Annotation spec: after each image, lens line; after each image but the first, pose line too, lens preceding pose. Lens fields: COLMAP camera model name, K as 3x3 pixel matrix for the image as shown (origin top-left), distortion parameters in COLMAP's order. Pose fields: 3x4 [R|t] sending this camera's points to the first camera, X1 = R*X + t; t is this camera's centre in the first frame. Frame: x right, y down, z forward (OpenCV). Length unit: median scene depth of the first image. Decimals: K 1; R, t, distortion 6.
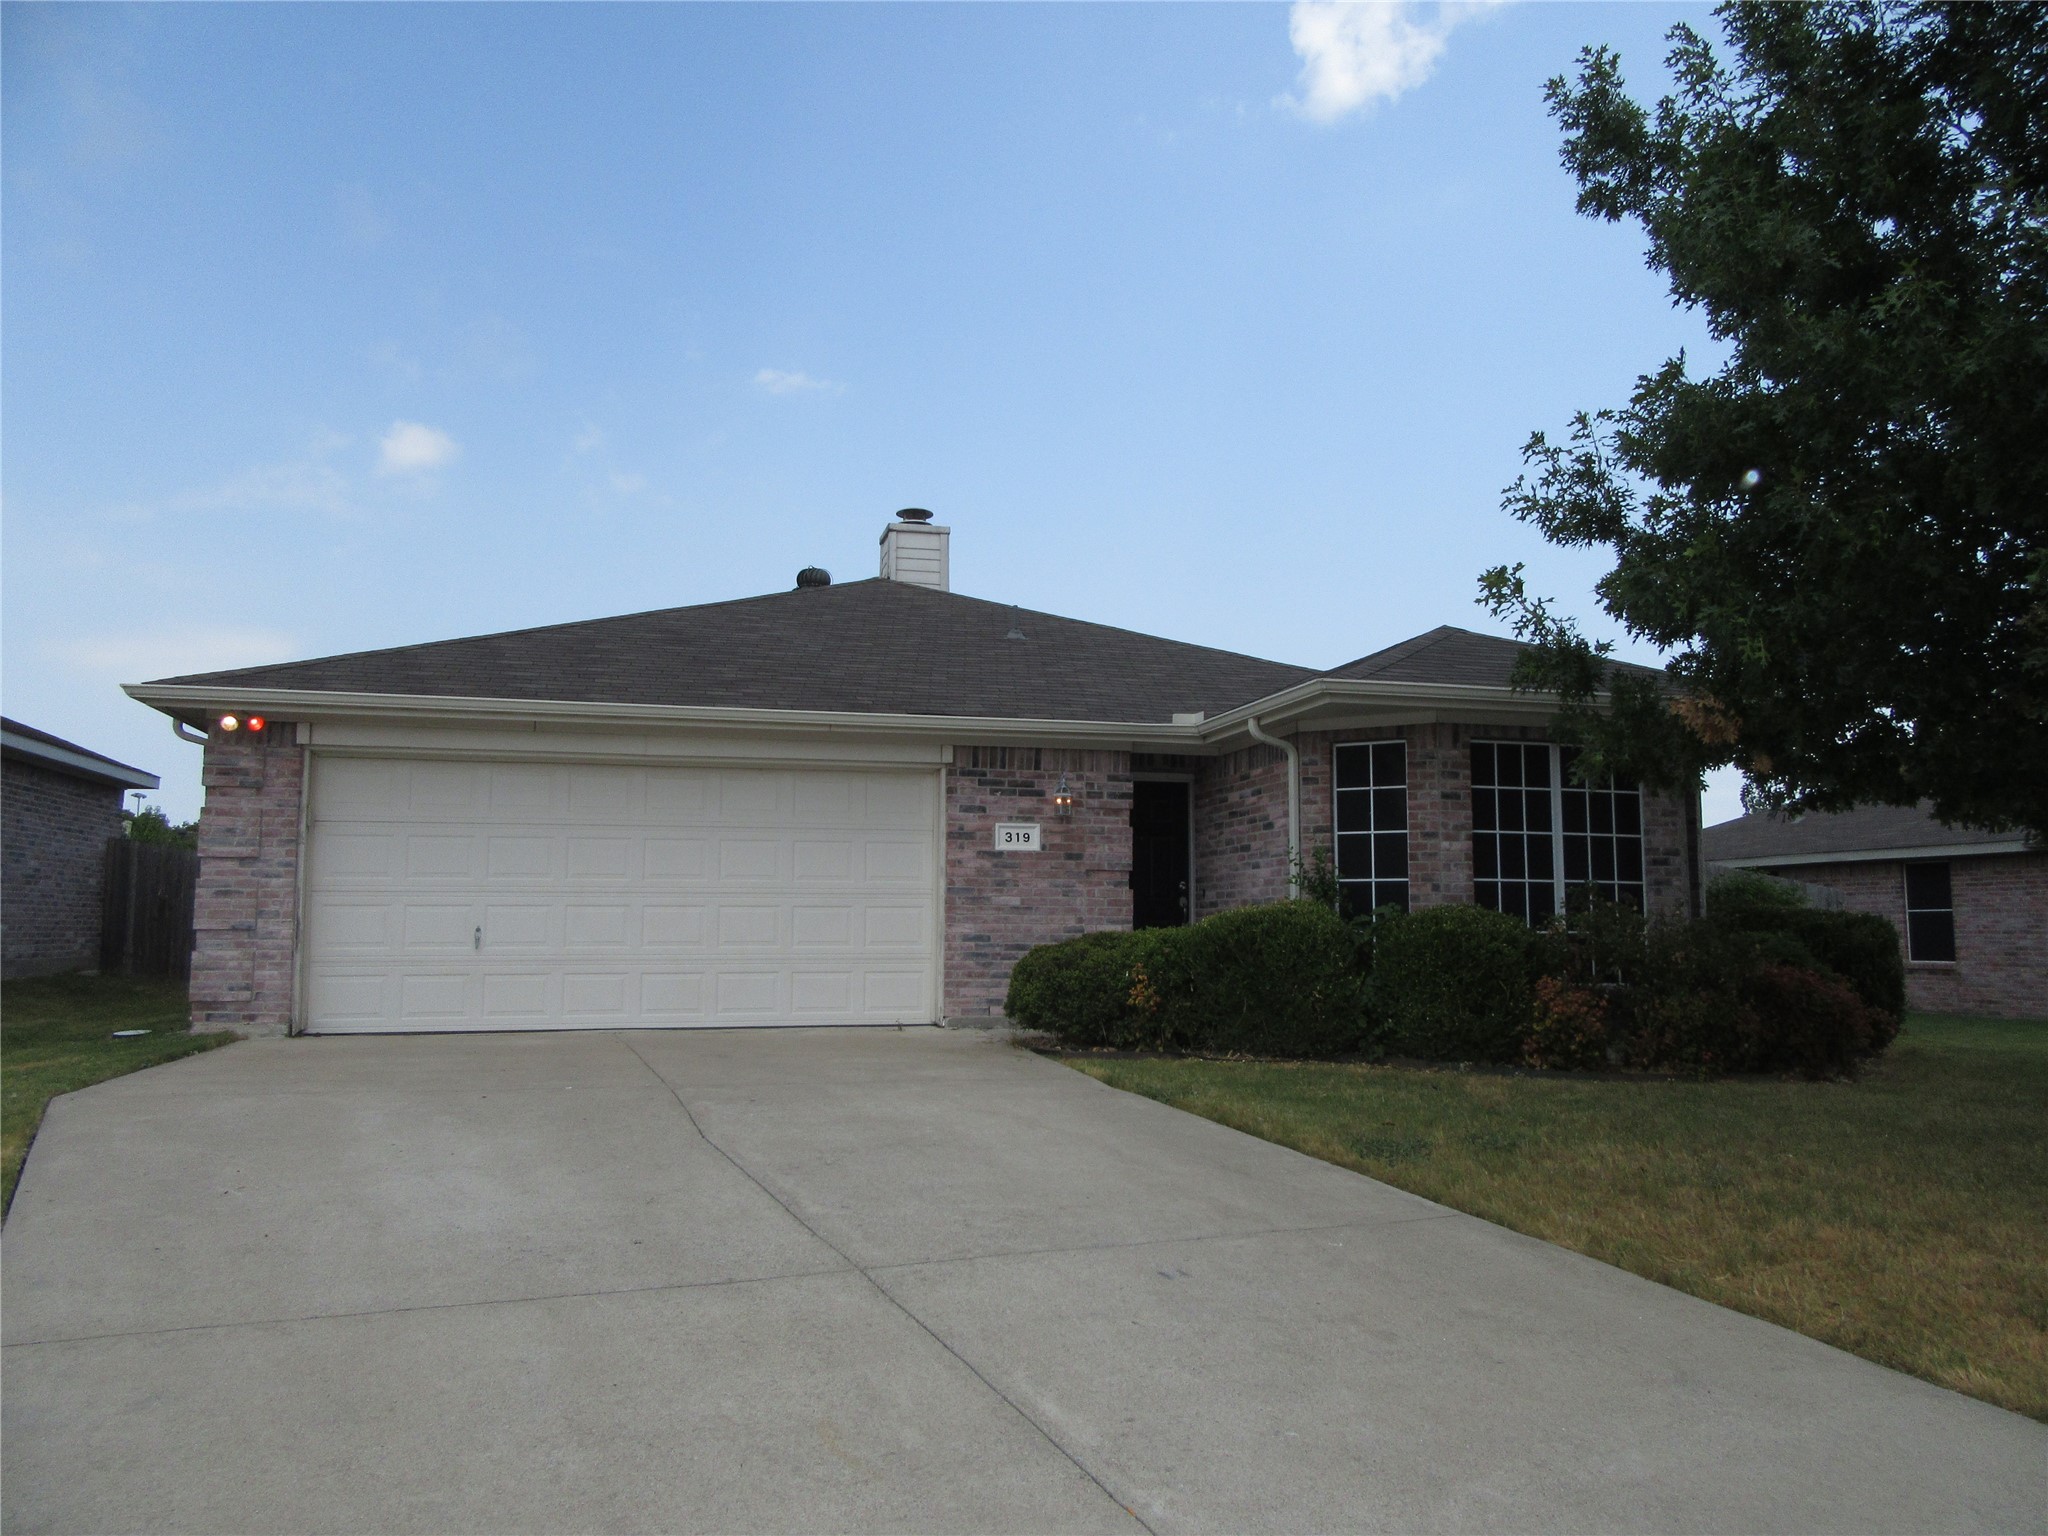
lens RADIAL K [[1506.6, 0, 1028.7], [0, 1506.6, 777.4], [0, 0, 1]] dist [-0.032893, 0.004913]
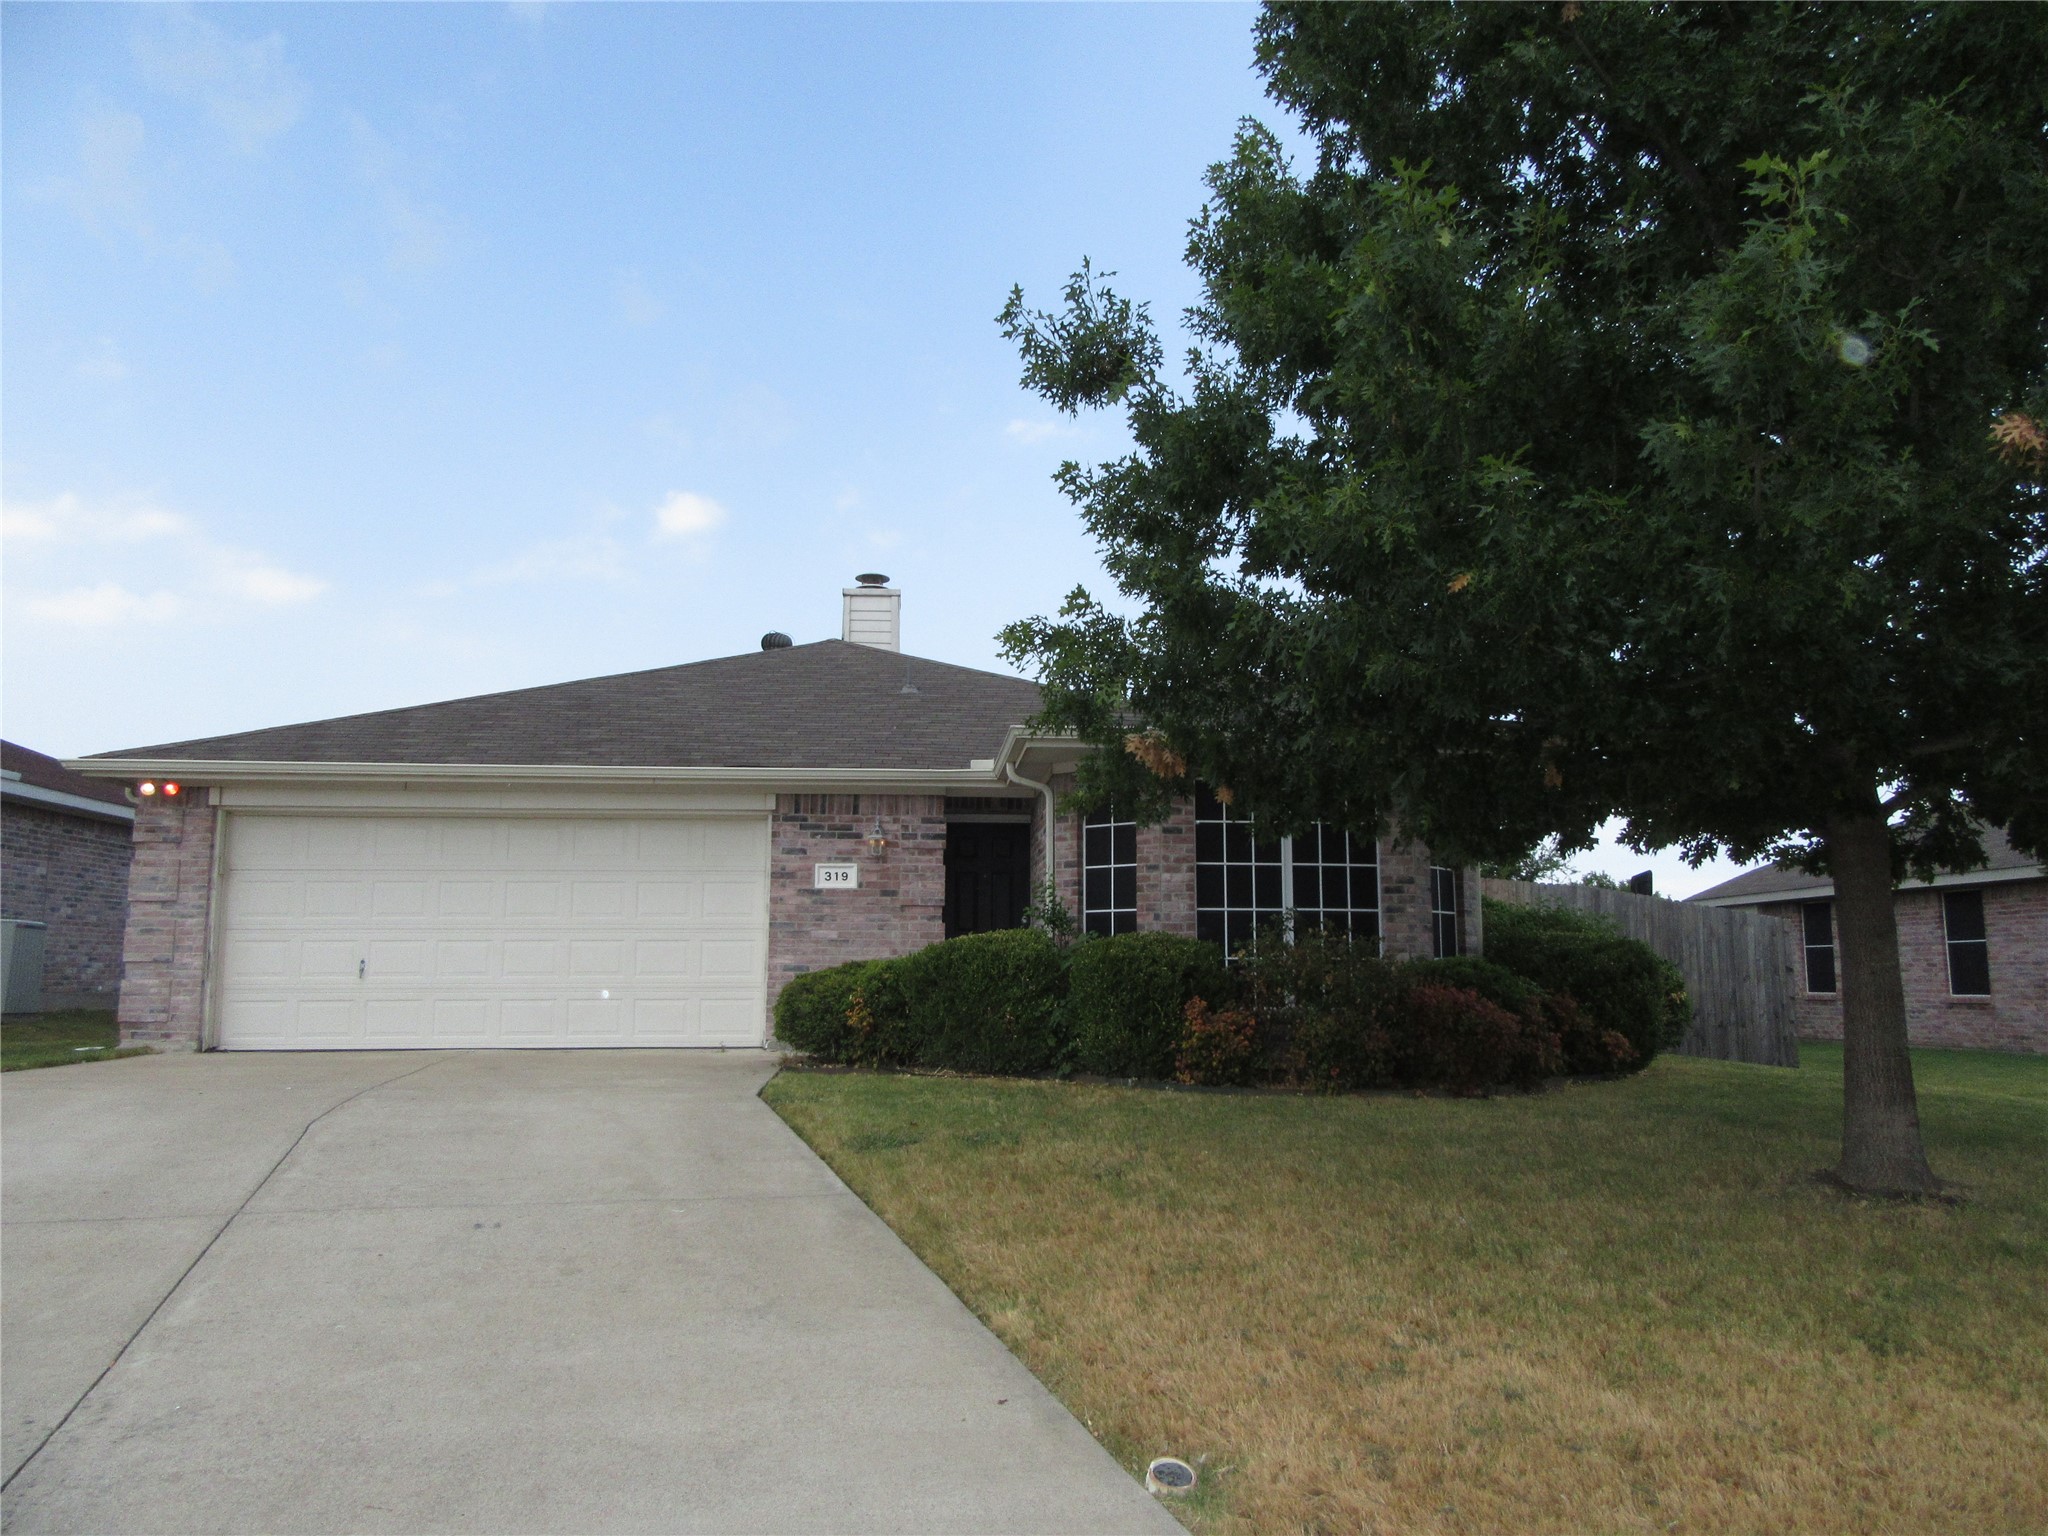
lens RADIAL K [[1506.6, 0, 1028.7], [0, 1506.6, 777.4], [0, 0, 1]] dist [-0.032893, 0.004913]
pose [[0.987476, -0.024935, -0.155787, 0.321983], [0.020133, 0.999275, -0.032328, 0.006519], [0.156481, 0.028787, 0.987261, -0.067167]]
